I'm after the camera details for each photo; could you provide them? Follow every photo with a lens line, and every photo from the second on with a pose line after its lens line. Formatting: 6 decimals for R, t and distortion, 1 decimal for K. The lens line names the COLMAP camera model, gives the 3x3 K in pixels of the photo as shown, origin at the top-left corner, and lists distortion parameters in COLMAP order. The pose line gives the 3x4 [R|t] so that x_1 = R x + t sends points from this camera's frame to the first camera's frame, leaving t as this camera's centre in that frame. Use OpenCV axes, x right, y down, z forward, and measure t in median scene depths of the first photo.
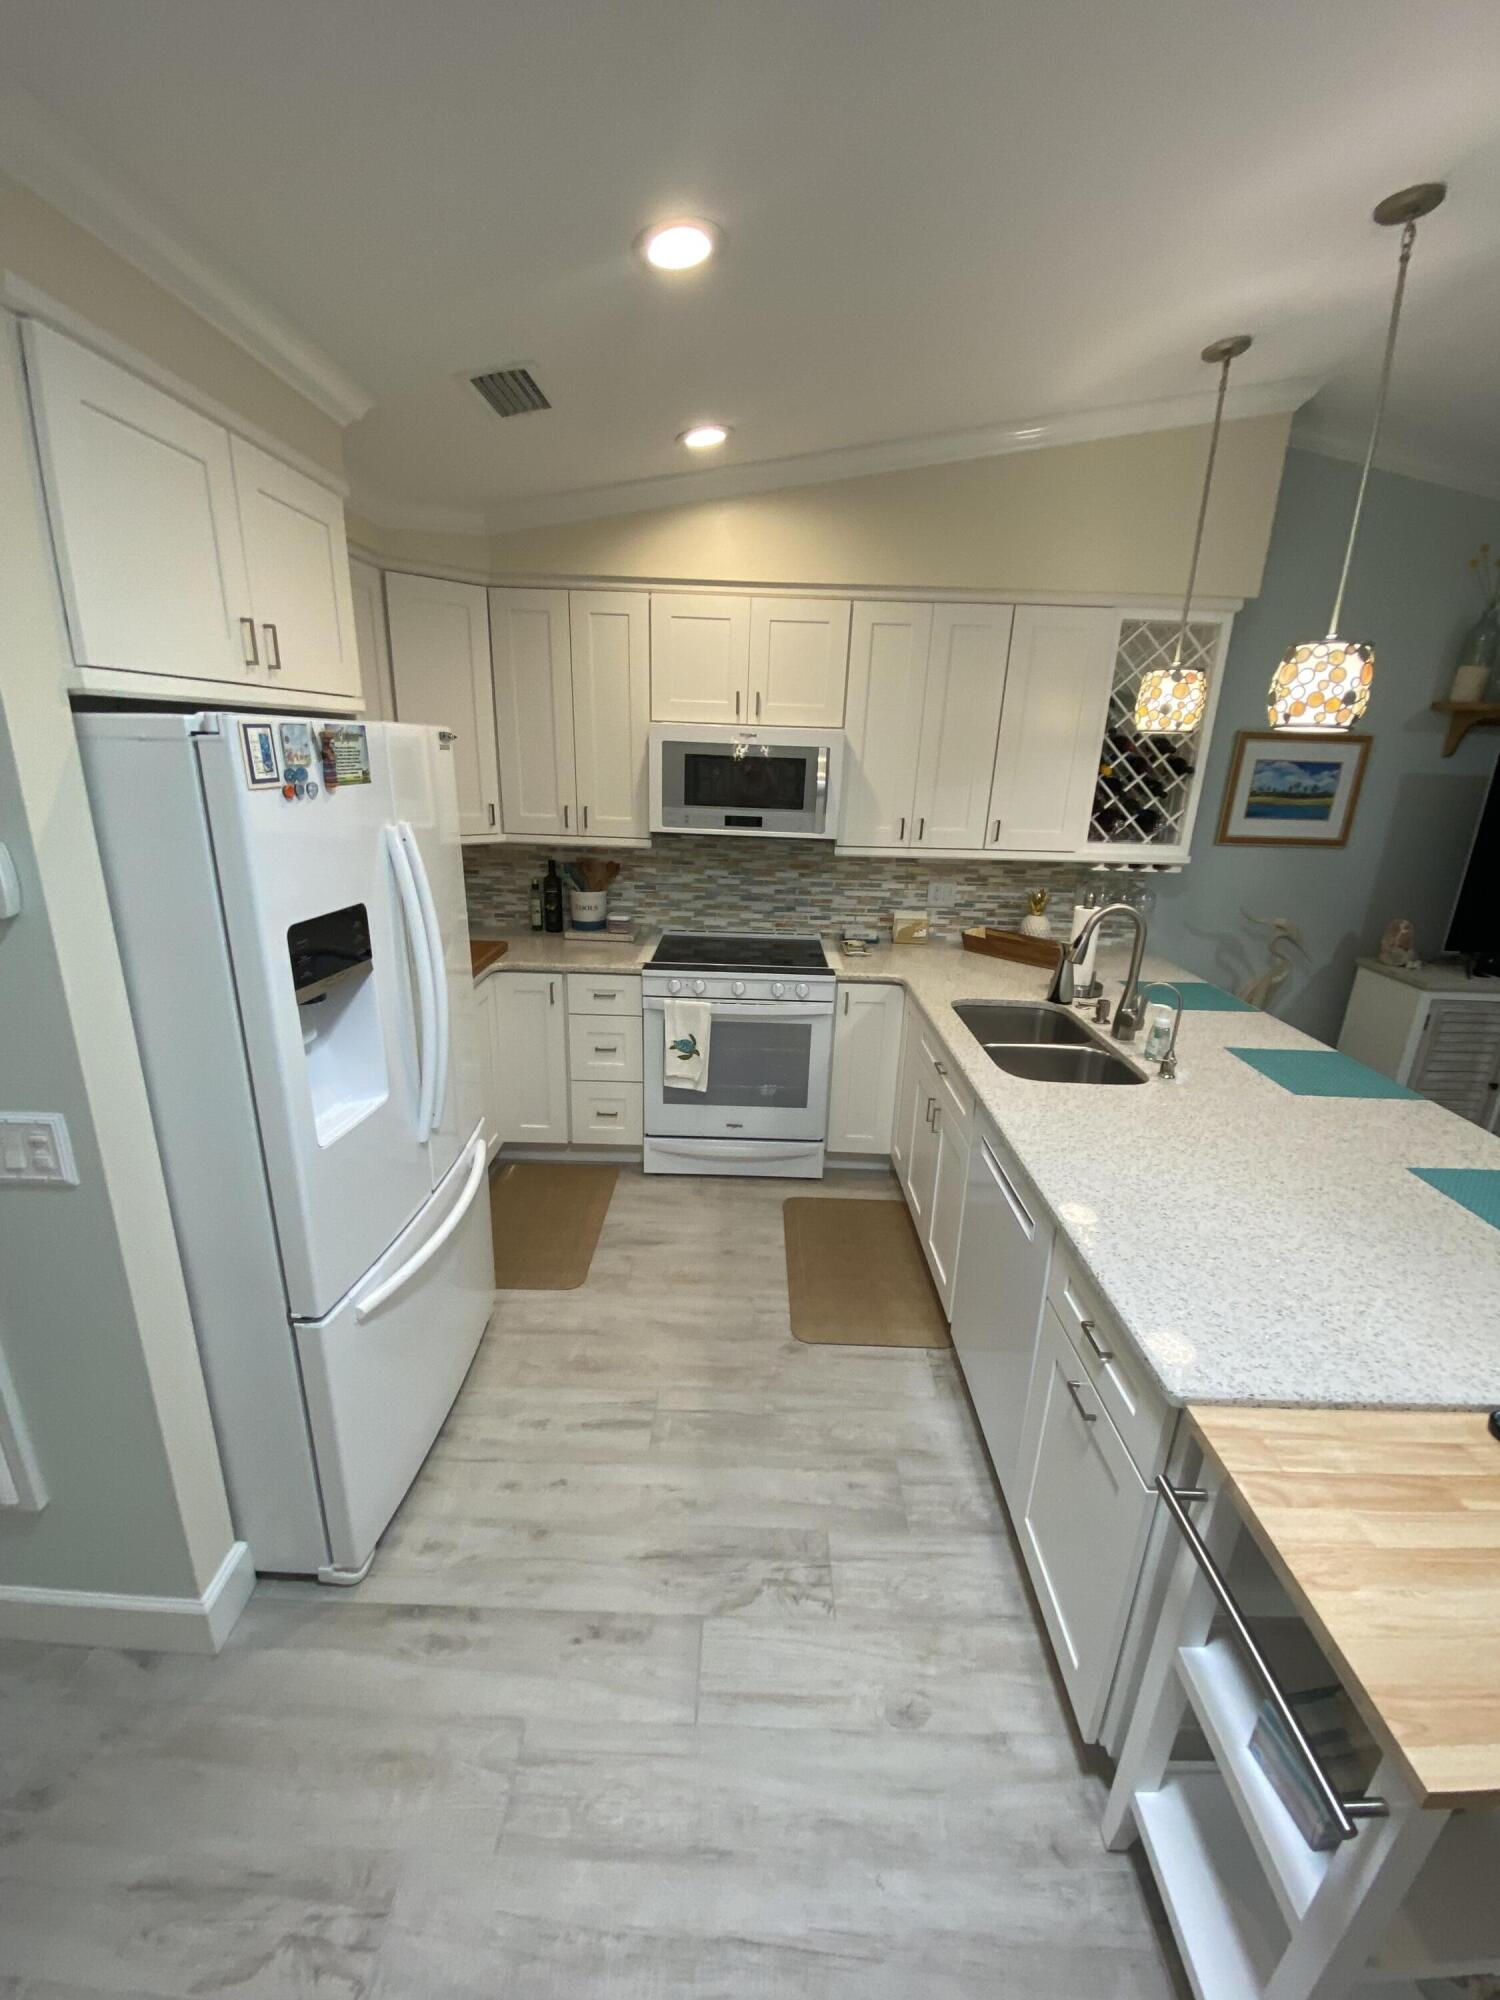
lens RADIAL K [[815.9, 0, 740.7], [0, 815.9, 1000.7], [0, 0, 1]] dist [0.003100, -0.006993]
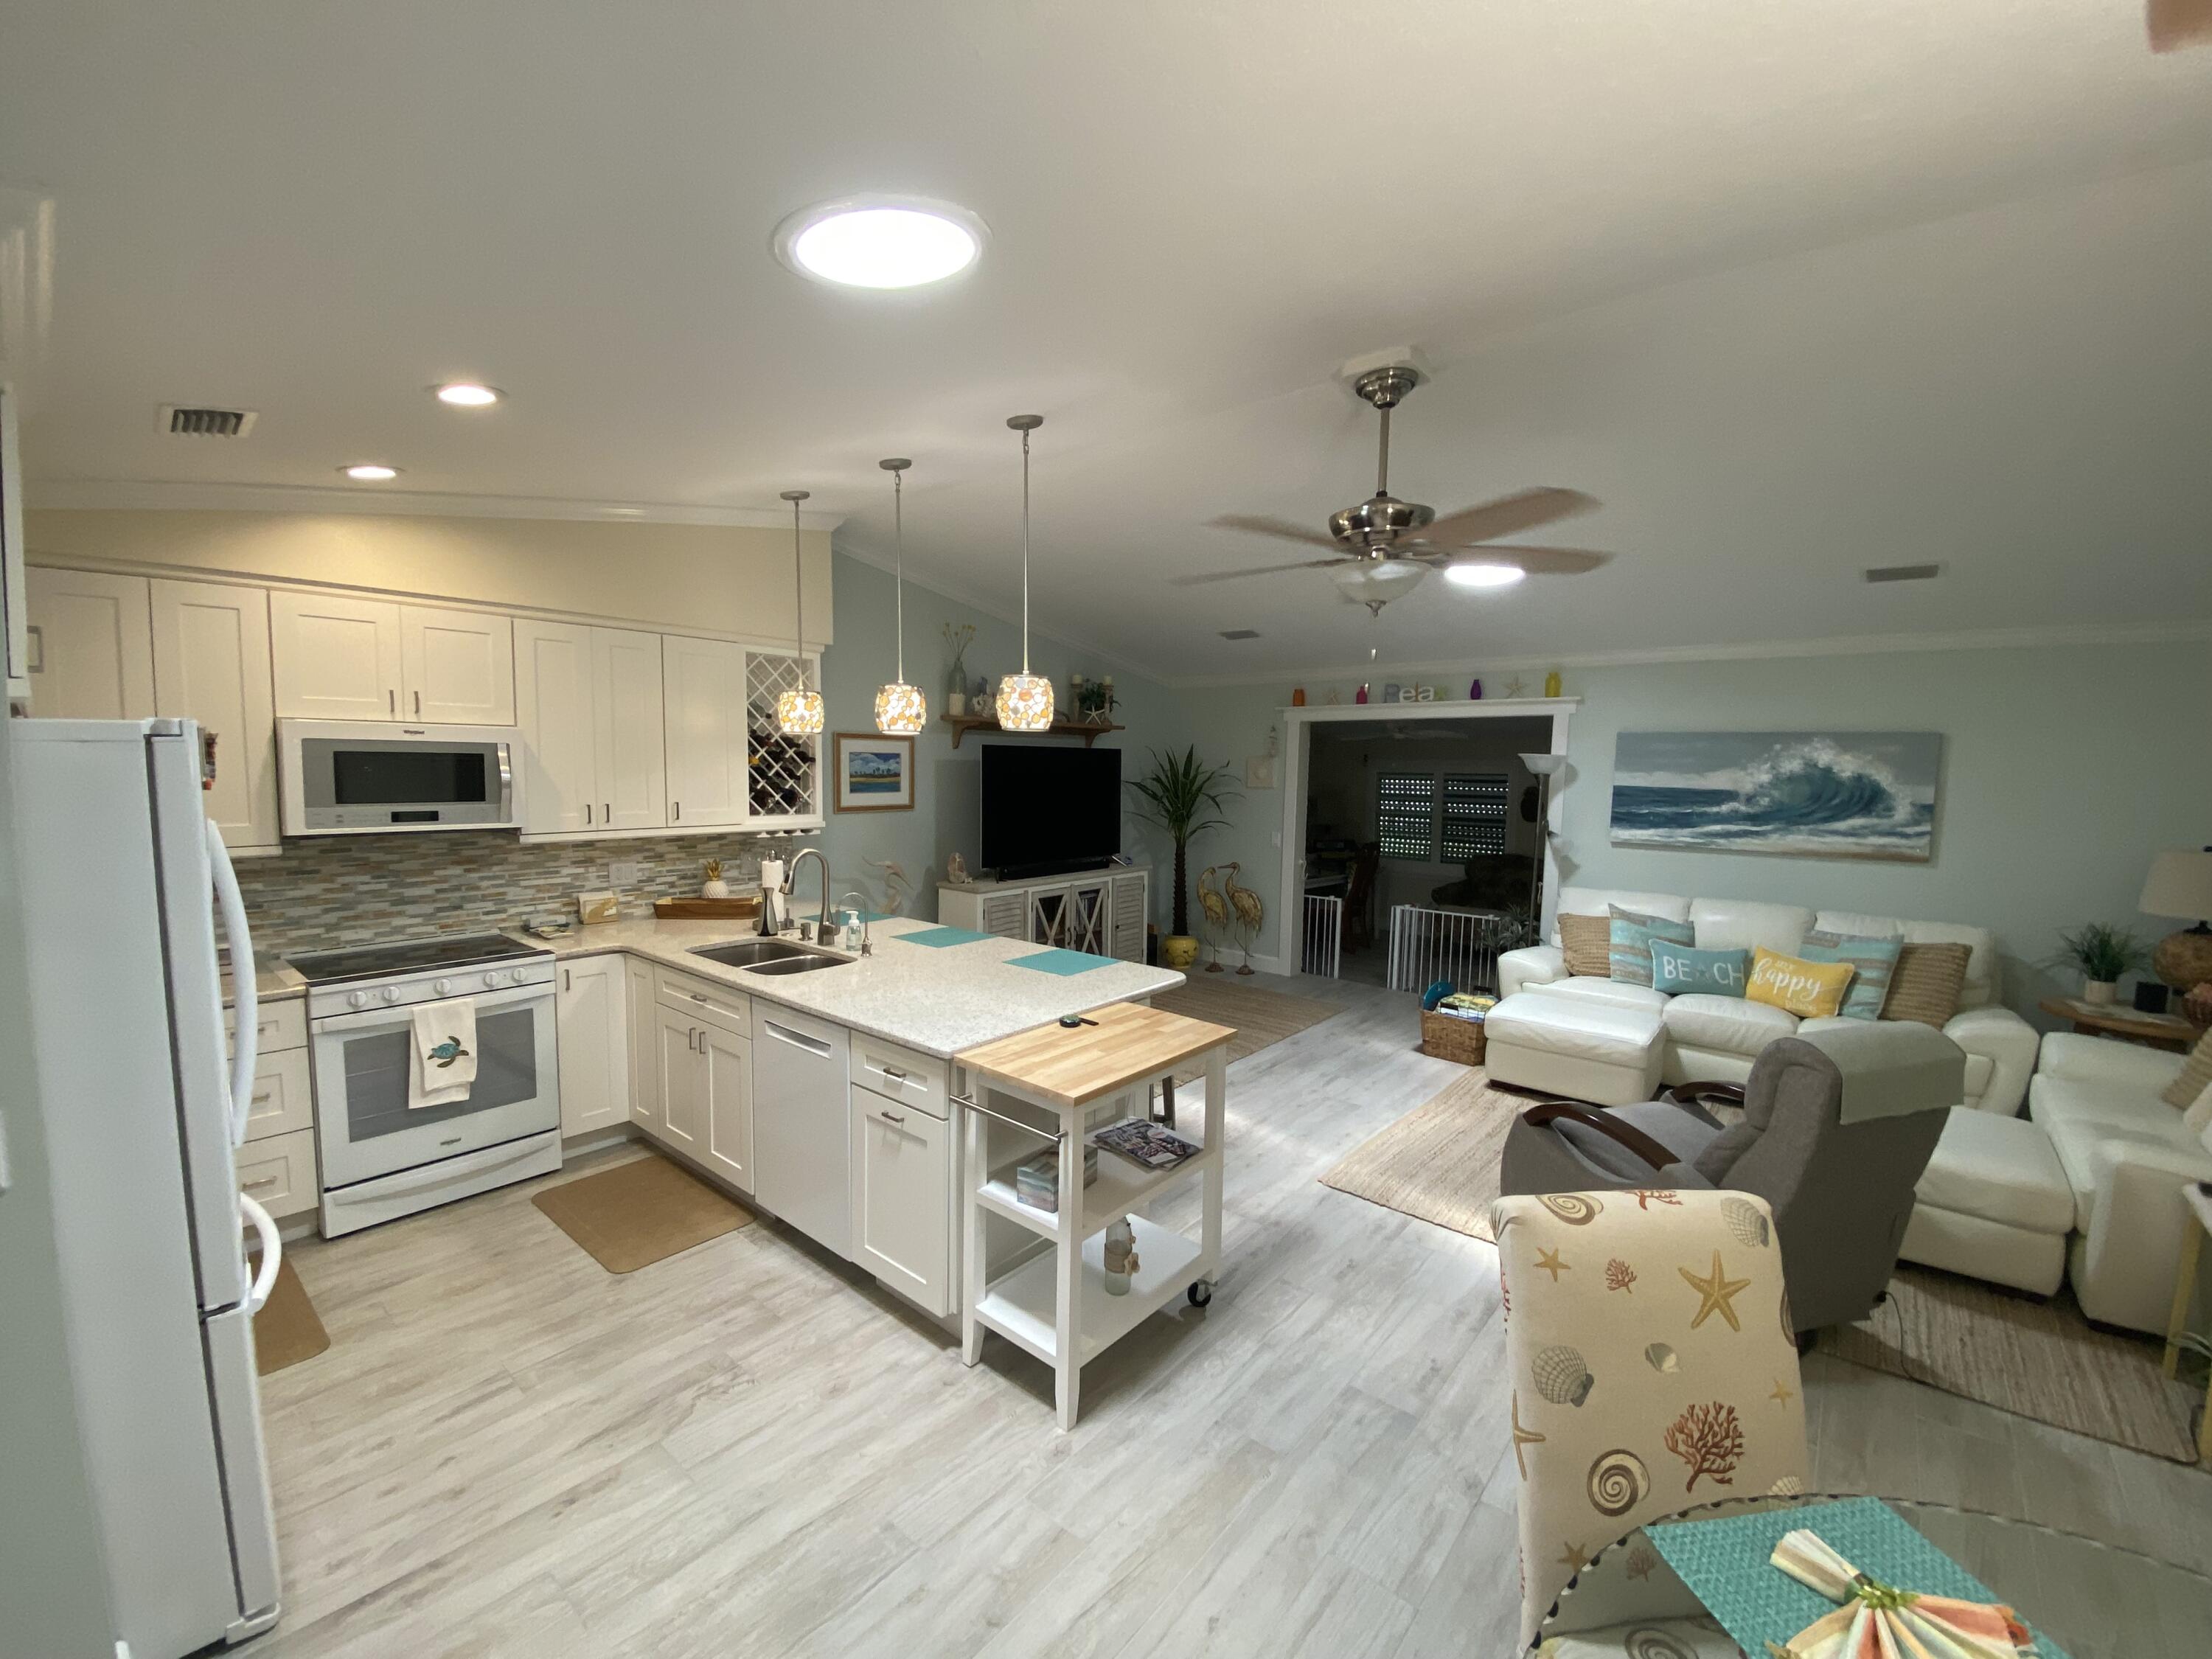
lens RADIAL K [[902.3, 0, 1127.7], [0, 902.3, 842.9], [0, 0, 1]] dist [0.003100, -0.006993]
pose [[0.616920, -0.088291, 0.782058, -0.314155], [0.235002, 0.969021, -0.075981, 0.089970], [-0.751122, 0.230659, 0.618557, -0.292289]]
